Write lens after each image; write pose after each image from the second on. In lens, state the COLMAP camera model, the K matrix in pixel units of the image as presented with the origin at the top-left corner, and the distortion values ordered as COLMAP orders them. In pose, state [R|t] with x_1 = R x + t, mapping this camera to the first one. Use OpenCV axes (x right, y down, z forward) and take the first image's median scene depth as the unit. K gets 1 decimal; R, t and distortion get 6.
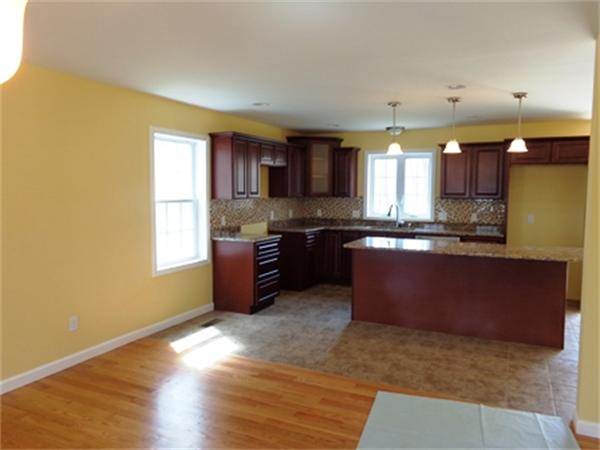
lens RADIAL K [[457.1, 0, 298.7], [0, 457.1, 224.5], [0, 0, 1]] dist [0.010982, 0.001365]
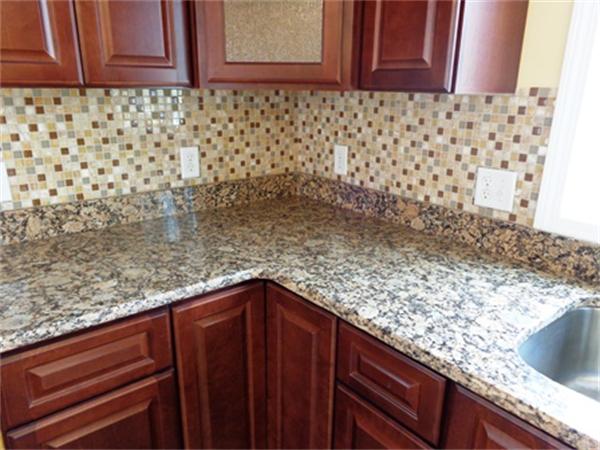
lens RADIAL K [[457.1, 0, 299.6], [0, 457.1, 227.8], [0, 0, 1]] dist [0.010982, 0.001365]
pose [[0.907437, 0.134062, -0.398228, 0.140797], [-0.039422, 0.970719, 0.236960, -0.053015], [0.418335, -0.199327, 0.886151, 0.875550]]
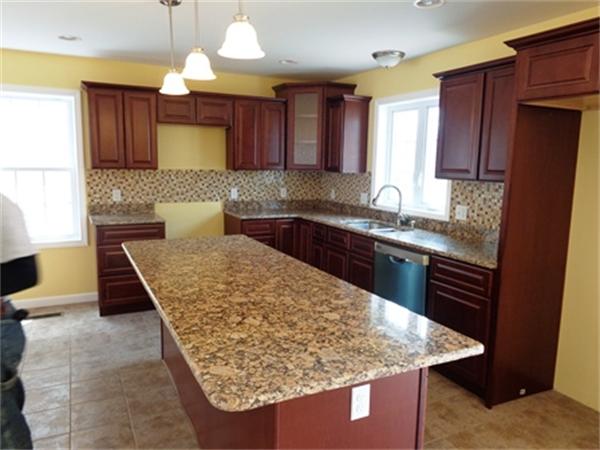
lens RADIAL K [[457.1, 0, 299.7], [0, 457.1, 226.8], [0, 0, 1]] dist [0.010982, 0.001365]
pose [[0.790858, 0.100000, -0.603774, 0.493863], [-0.063094, 0.994626, 0.082090, -0.034016], [0.608739, -0.026827, 0.792917, 0.459401]]
